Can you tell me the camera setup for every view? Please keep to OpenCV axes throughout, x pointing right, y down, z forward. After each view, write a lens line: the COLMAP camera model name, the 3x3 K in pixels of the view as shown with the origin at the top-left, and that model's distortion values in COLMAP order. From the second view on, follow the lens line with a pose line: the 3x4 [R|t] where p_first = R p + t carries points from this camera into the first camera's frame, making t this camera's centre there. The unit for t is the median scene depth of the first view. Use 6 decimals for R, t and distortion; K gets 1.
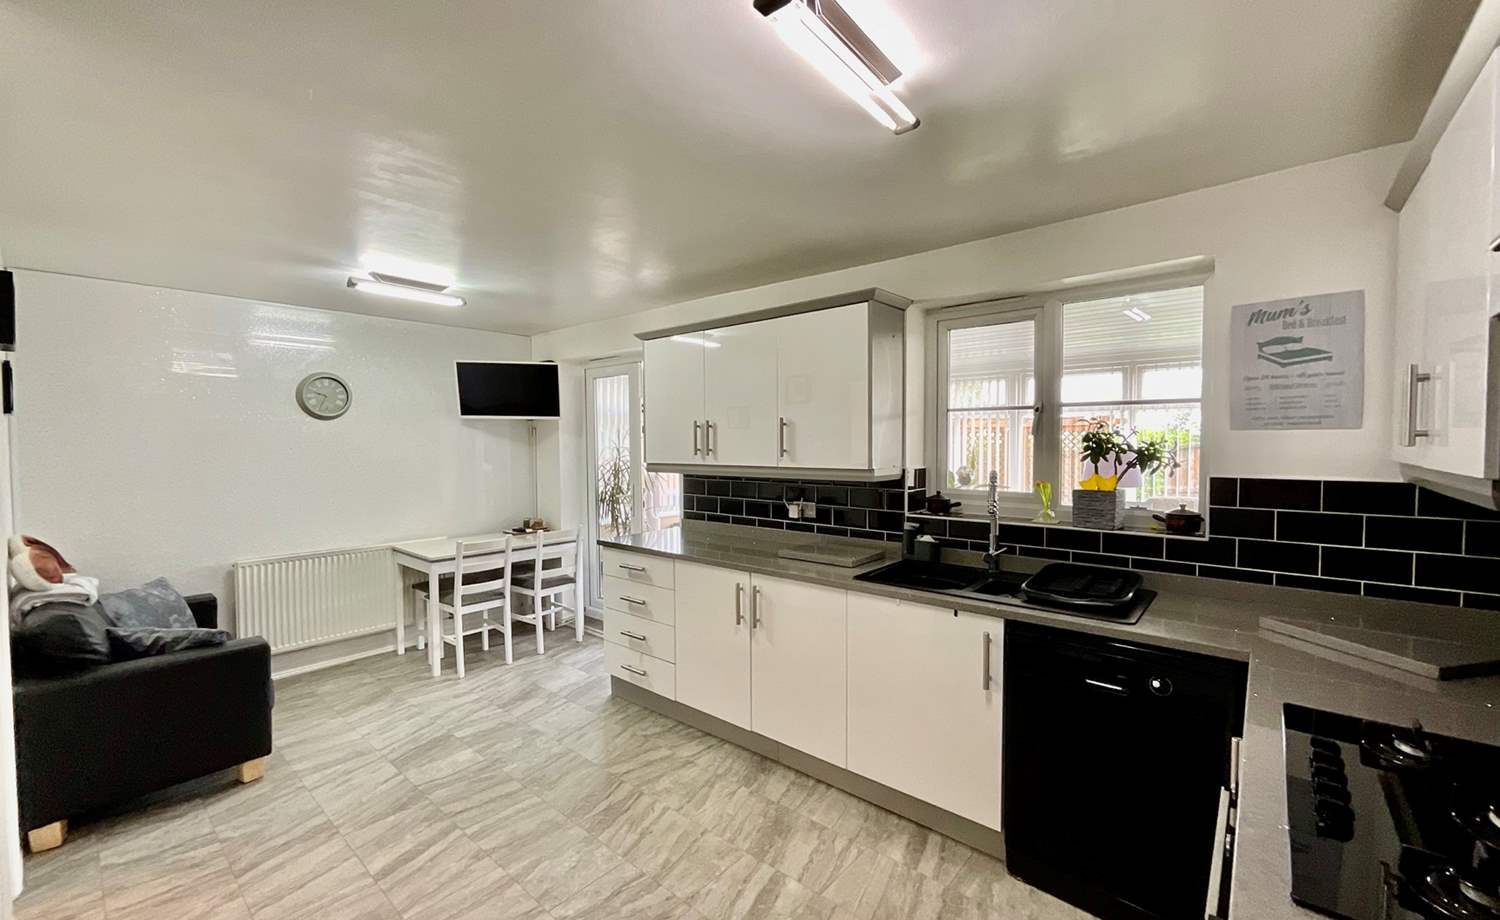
lens RADIAL K [[612.7, 0, 744.5], [0, 612.7, 463.6], [0, 0, 1]] dist [0.018251, 0.000014]
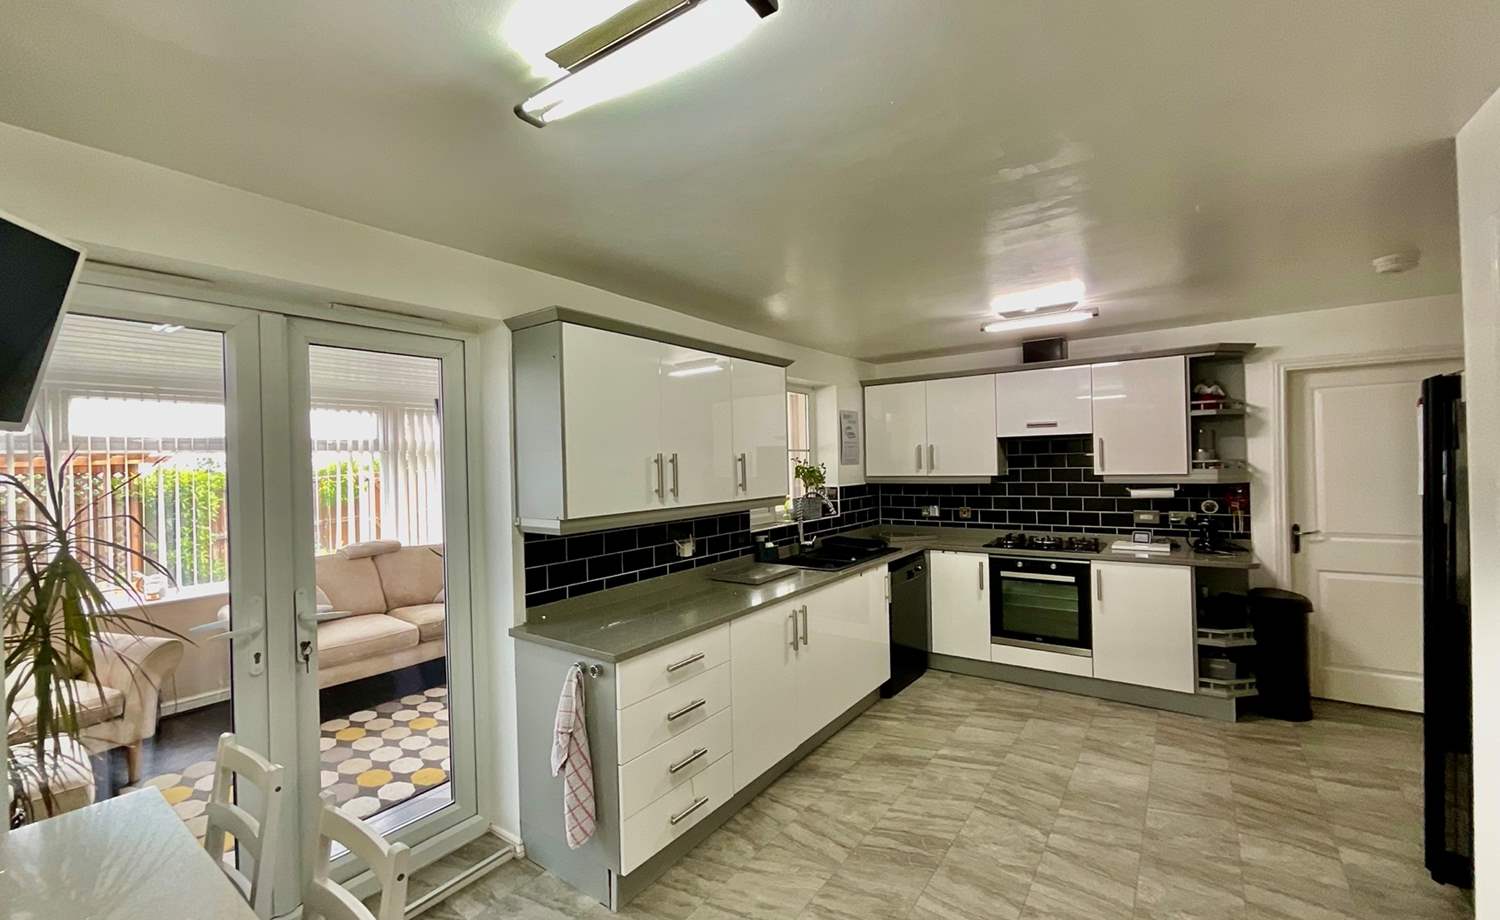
lens RADIAL K [[606.9, 0, 750.0], [0, 606.9, 460.0], [0, 0, 1]] dist [-0.001756, -0.000246]
pose [[-0.092562, 0.013436, 0.995616, -1.205451], [0.061313, 0.998088, -0.007769, -0.067891], [-0.993817, 0.060325, -0.093209, 1.339041]]
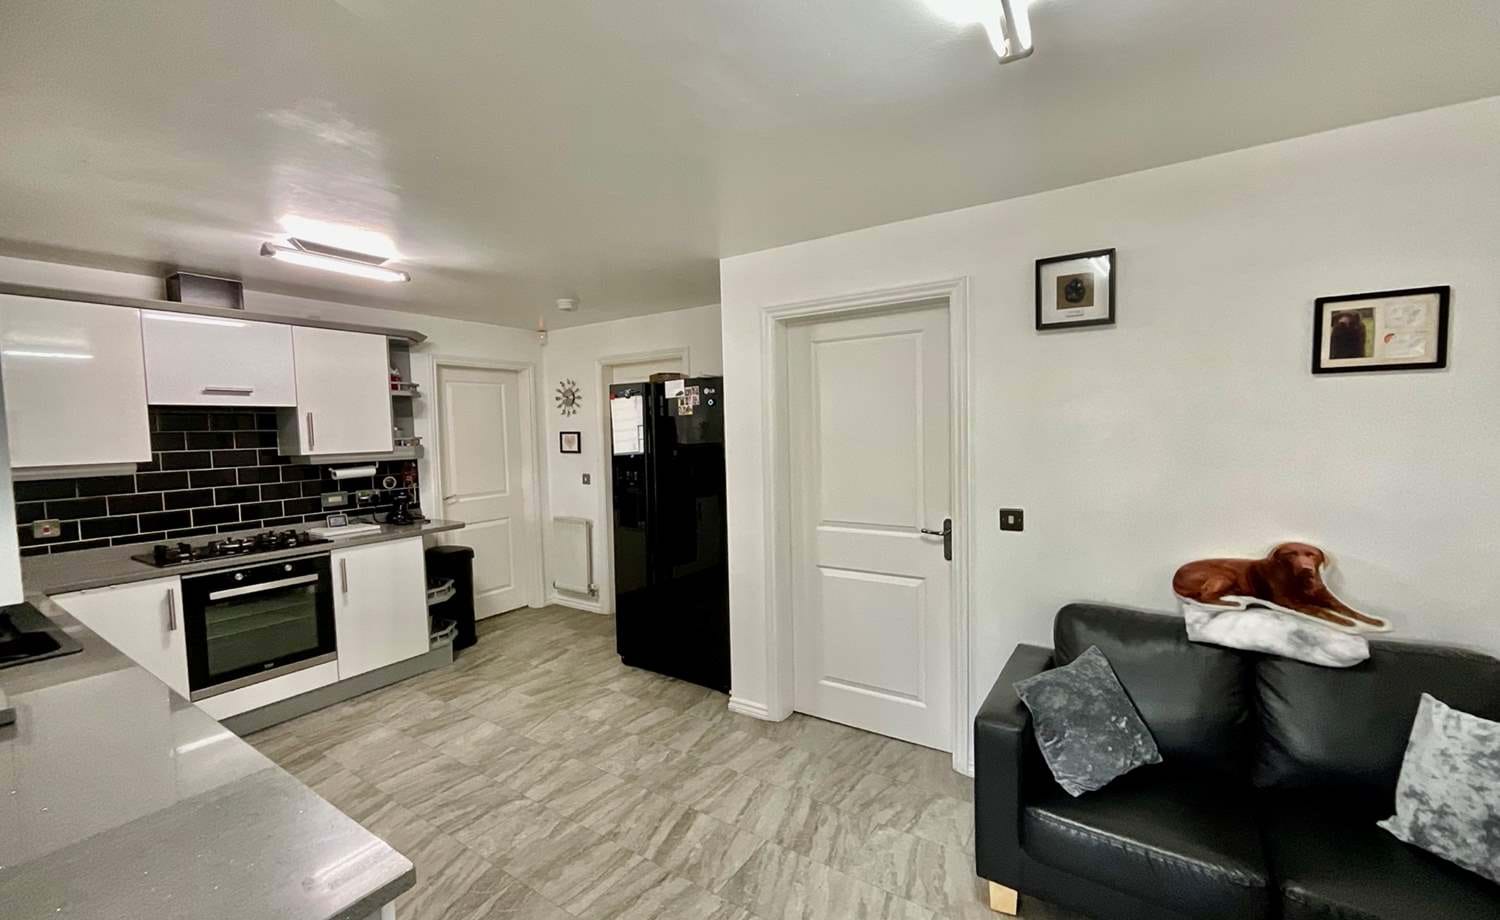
lens RADIAL K [[606.9, 0, 750.0], [0, 606.9, 460.0], [0, 0, 1]] dist [-0.001756, -0.000246]
pose [[-0.990663, 0.039200, -0.130575, -0.500326], [0.027808, 0.995736, 0.087956, -0.067244], [0.133466, 0.083504, -0.987529, 1.804025]]
